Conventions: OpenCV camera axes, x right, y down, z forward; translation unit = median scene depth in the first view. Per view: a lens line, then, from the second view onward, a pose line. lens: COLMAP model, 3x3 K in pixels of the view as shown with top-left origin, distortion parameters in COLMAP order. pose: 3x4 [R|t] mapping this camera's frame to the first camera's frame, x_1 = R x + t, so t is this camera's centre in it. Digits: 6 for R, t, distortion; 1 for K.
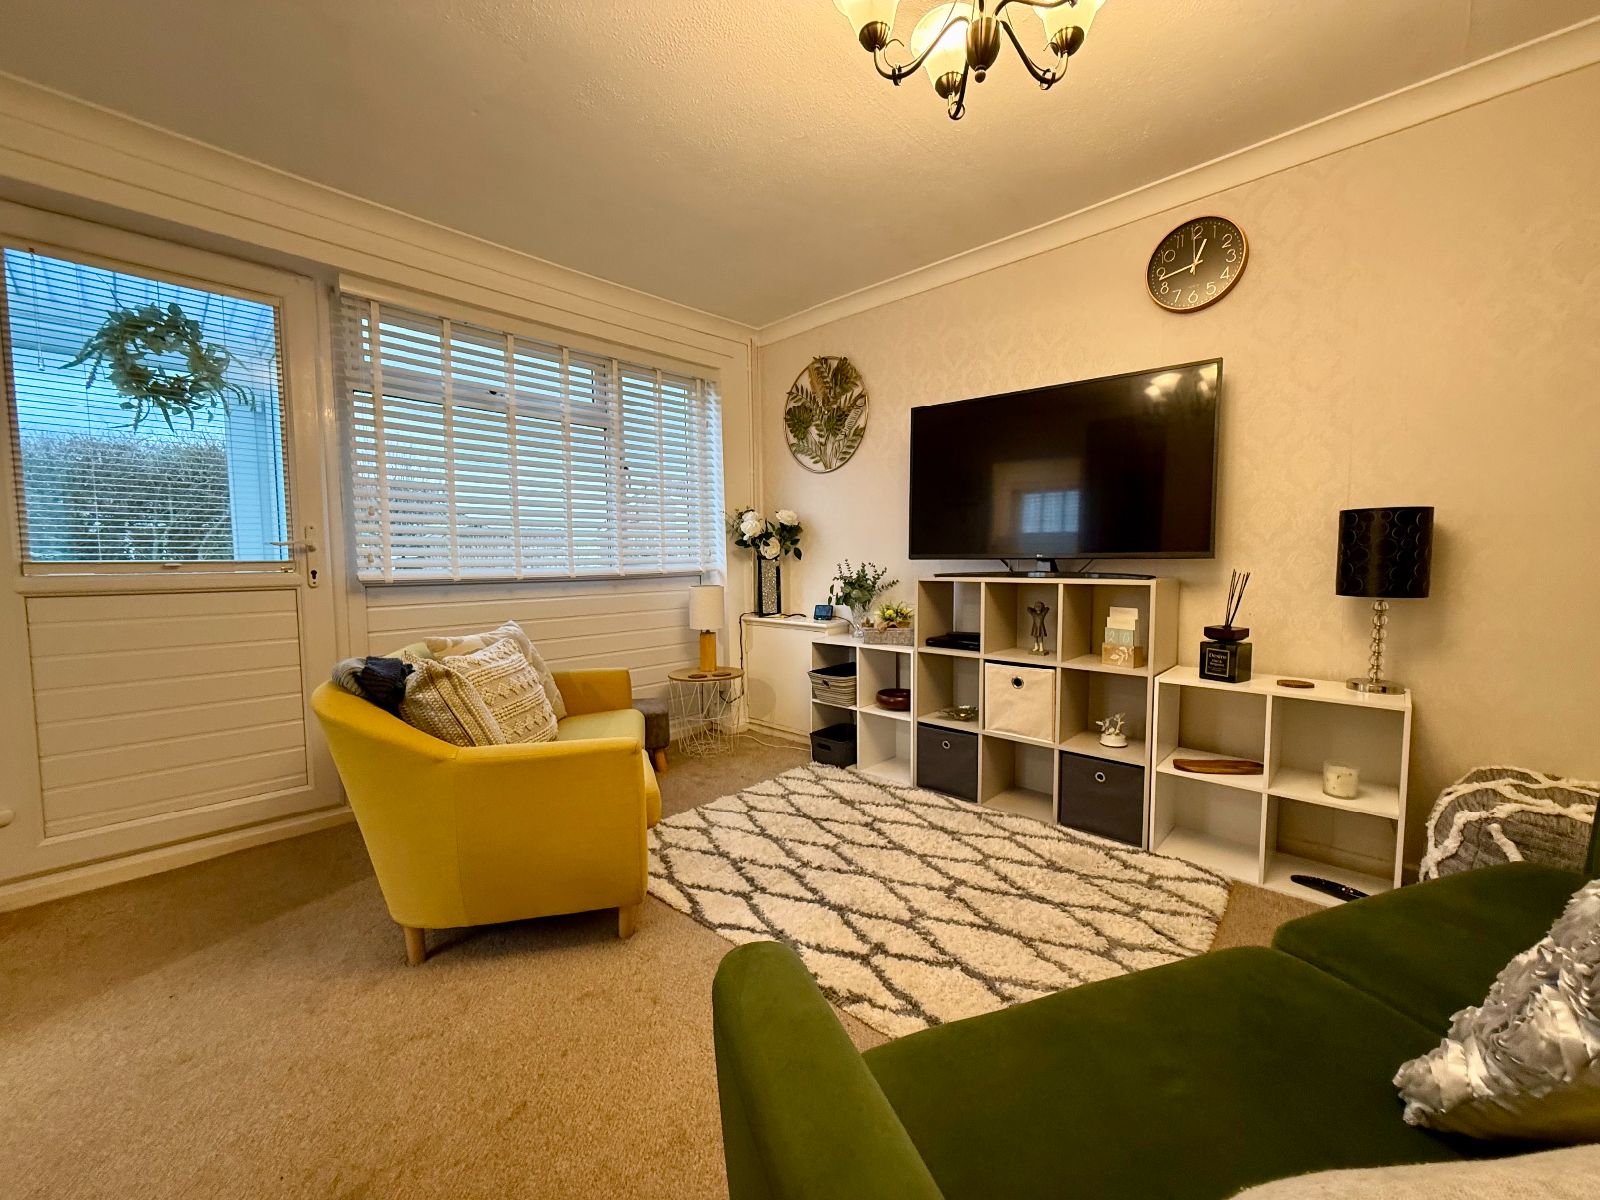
lens RADIAL K [[634.1, 0, 804.3], [0, 634.1, 598.5], [0, 0, 1]] dist [-0.000549, -0.000224]
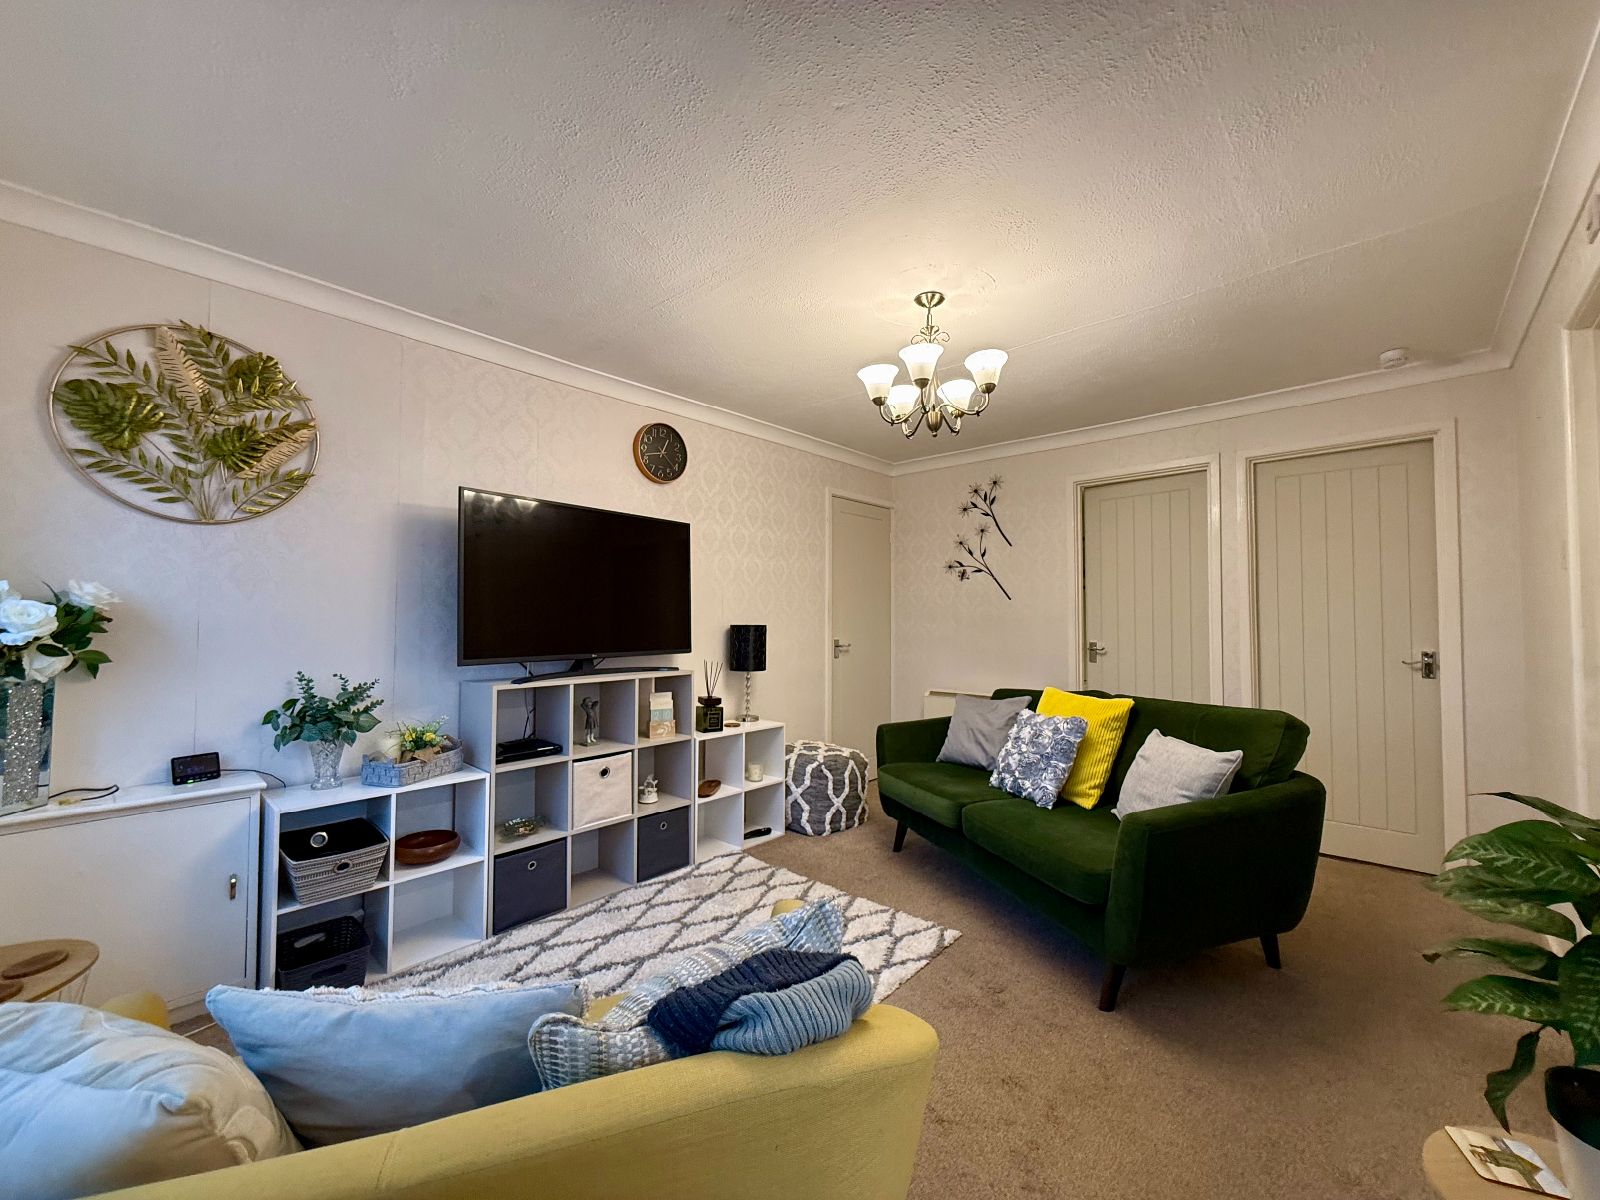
lens RADIAL K [[634.1, 0, 804.3], [0, 634.1, 598.5], [0, 0, 1]] dist [-0.000549, -0.000224]
pose [[-0.008824, 0.035955, 0.999314, -0.815961], [0.057064, 0.997743, -0.035394, -0.116076], [-0.998332, 0.056712, -0.010856, 0.680325]]
